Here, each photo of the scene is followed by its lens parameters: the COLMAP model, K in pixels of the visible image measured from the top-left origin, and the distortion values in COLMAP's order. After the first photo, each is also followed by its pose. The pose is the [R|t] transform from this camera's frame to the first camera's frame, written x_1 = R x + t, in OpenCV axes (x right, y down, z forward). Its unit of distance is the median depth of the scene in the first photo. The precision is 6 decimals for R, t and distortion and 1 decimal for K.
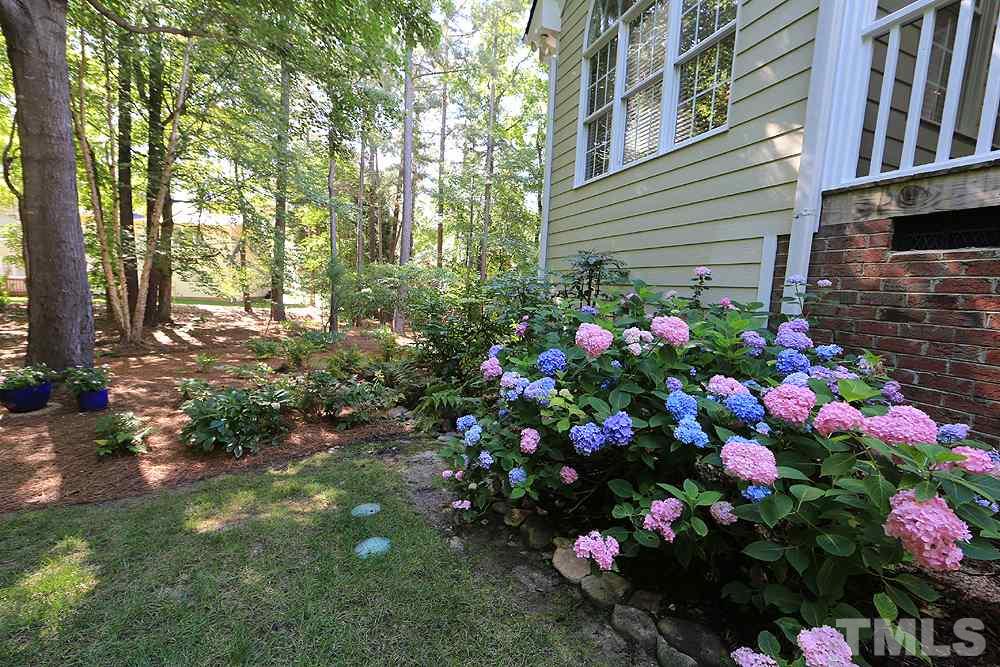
lens RADIAL K [[394.2, 0, 500.0], [0, 394.2, 333.5], [0, 0, 1]] dist [-0.008992, -0.000082]
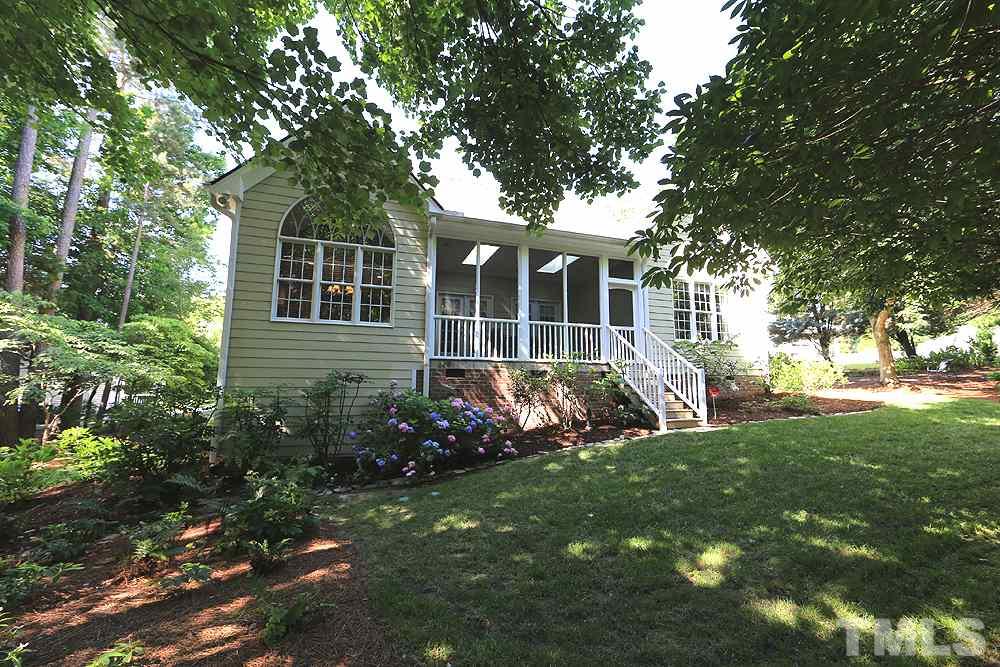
lens RADIAL K [[394.2, 0, 500.0], [0, 394.2, 333.5], [0, 0, 1]] dist [-0.008992, -0.000082]
pose [[-0.009926, 0.118833, 0.992865, -2.217643], [0.133457, 0.984188, -0.116461, -0.085246], [-0.991005, 0.131349, -0.025629, 0.395661]]
